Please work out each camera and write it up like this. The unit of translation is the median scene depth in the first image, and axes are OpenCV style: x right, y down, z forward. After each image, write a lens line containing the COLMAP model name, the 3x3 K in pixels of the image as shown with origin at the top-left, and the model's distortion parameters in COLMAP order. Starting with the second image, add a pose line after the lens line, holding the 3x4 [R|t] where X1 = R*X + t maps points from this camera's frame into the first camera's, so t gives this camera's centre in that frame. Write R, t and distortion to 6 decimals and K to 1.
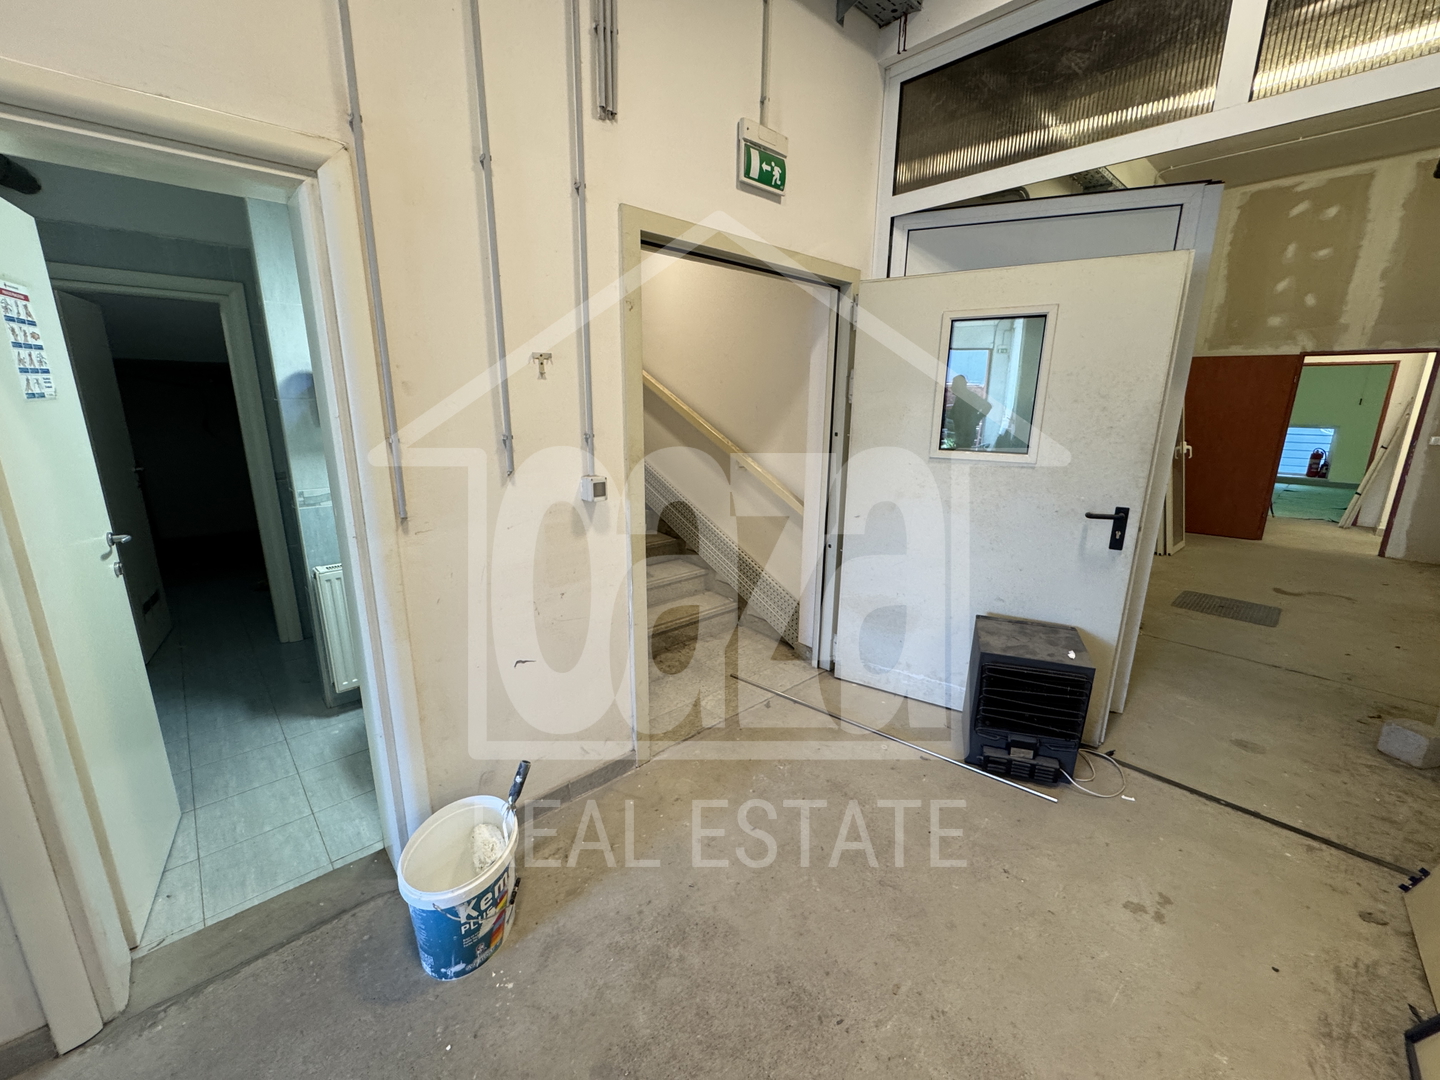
lens RADIAL K [[576.1, 0, 723.8], [0, 576.1, 537.3], [0, 0, 1]] dist [-0.004034, 0.000377]
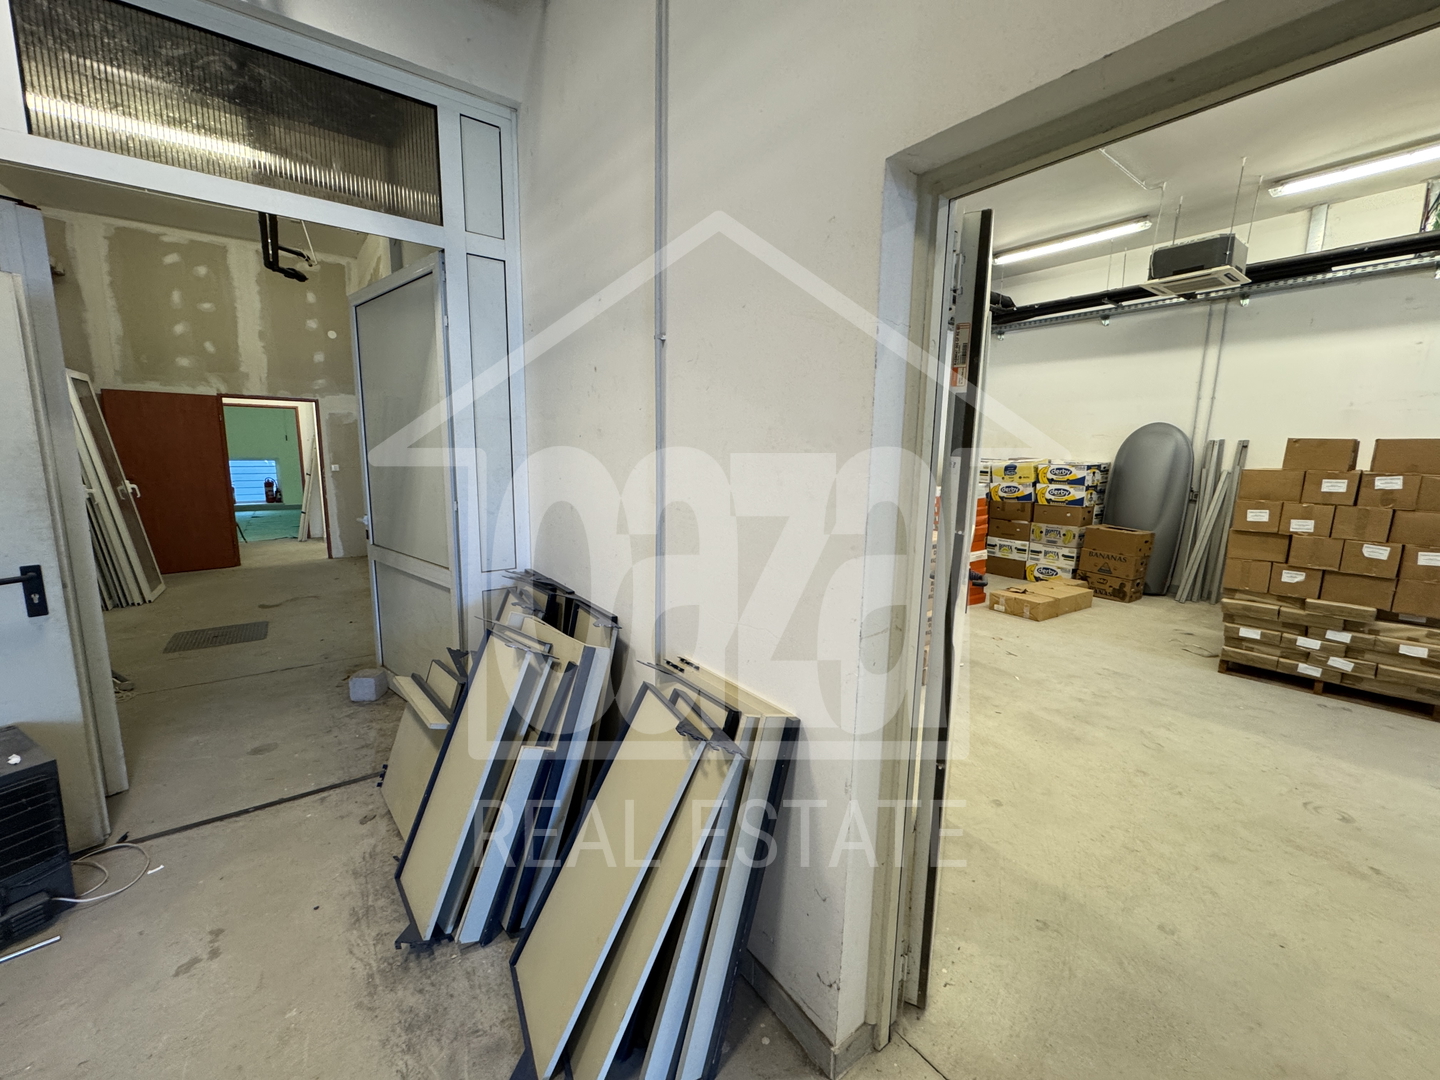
lens RADIAL K [[576.1, 0, 715.5], [0, 576.1, 539.9], [0, 0, 1]] dist [-0.004034, 0.000377]
pose [[0.124363, -0.164637, 0.978483, 0.006779], [0.216025, 0.966976, 0.135245, 0.014197], [-0.968435, 0.194557, 0.155822, -0.104156]]
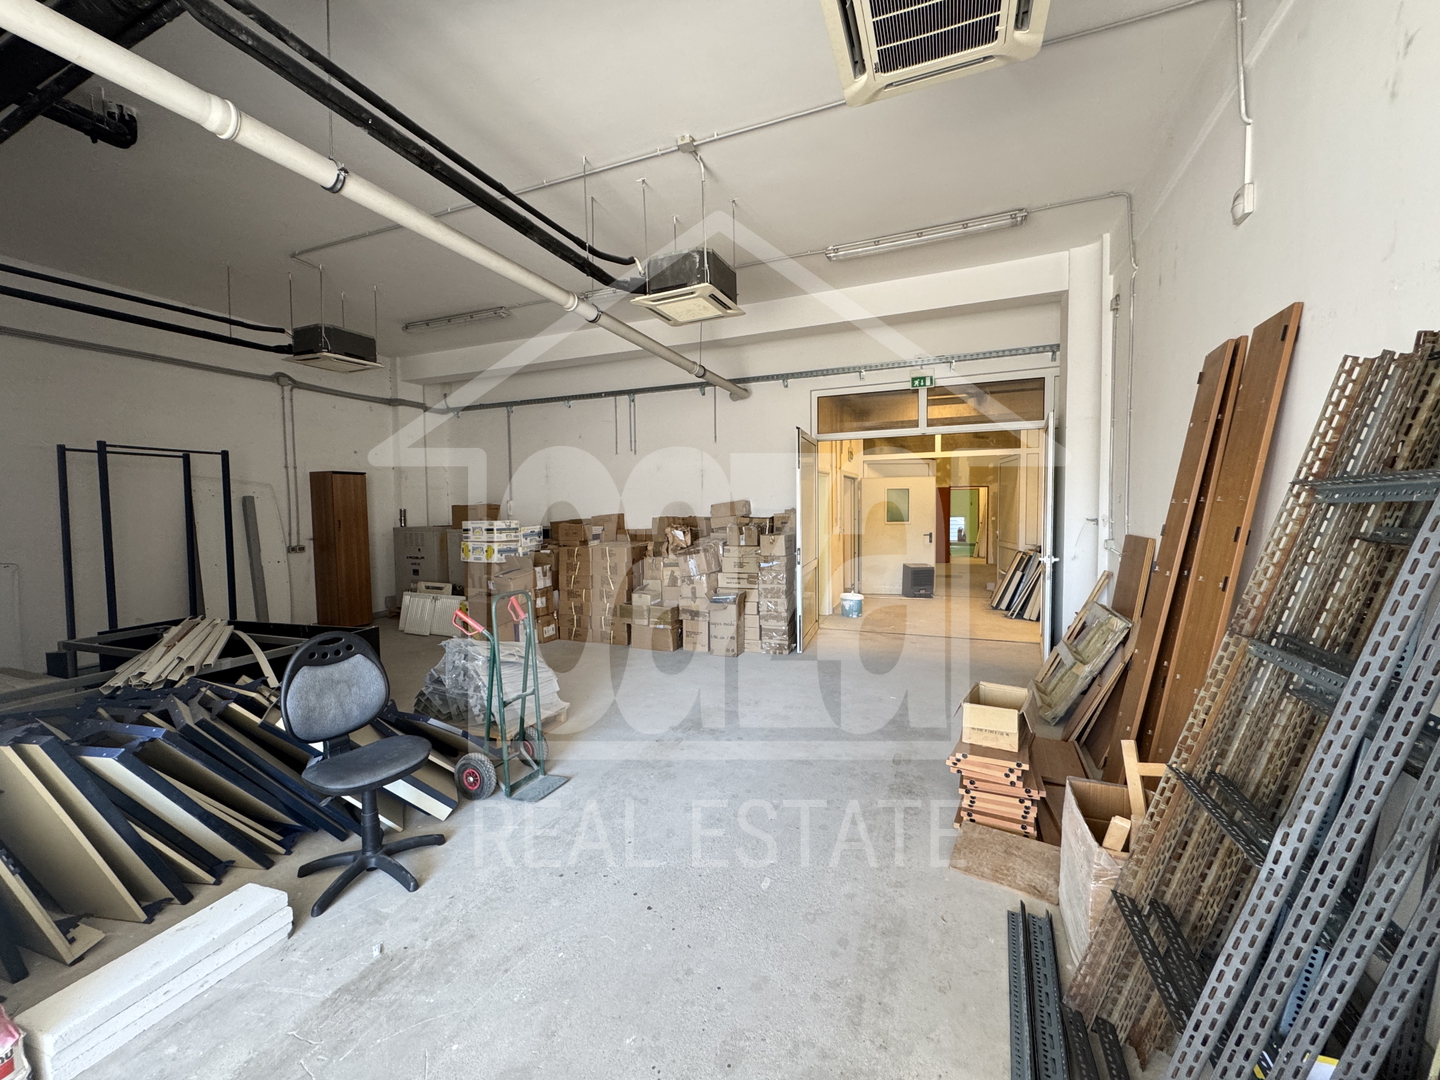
lens RADIAL K [[576.1, 0, 708.8], [0, 576.1, 535.8], [0, 0, 1]] dist [-0.004034, 0.000377]
pose [[0.923586, -0.038033, 0.381500, -2.422125], [0.107969, 0.980596, -0.163628, 0.484454], [-0.367874, 0.192314, 0.909771, -2.242262]]
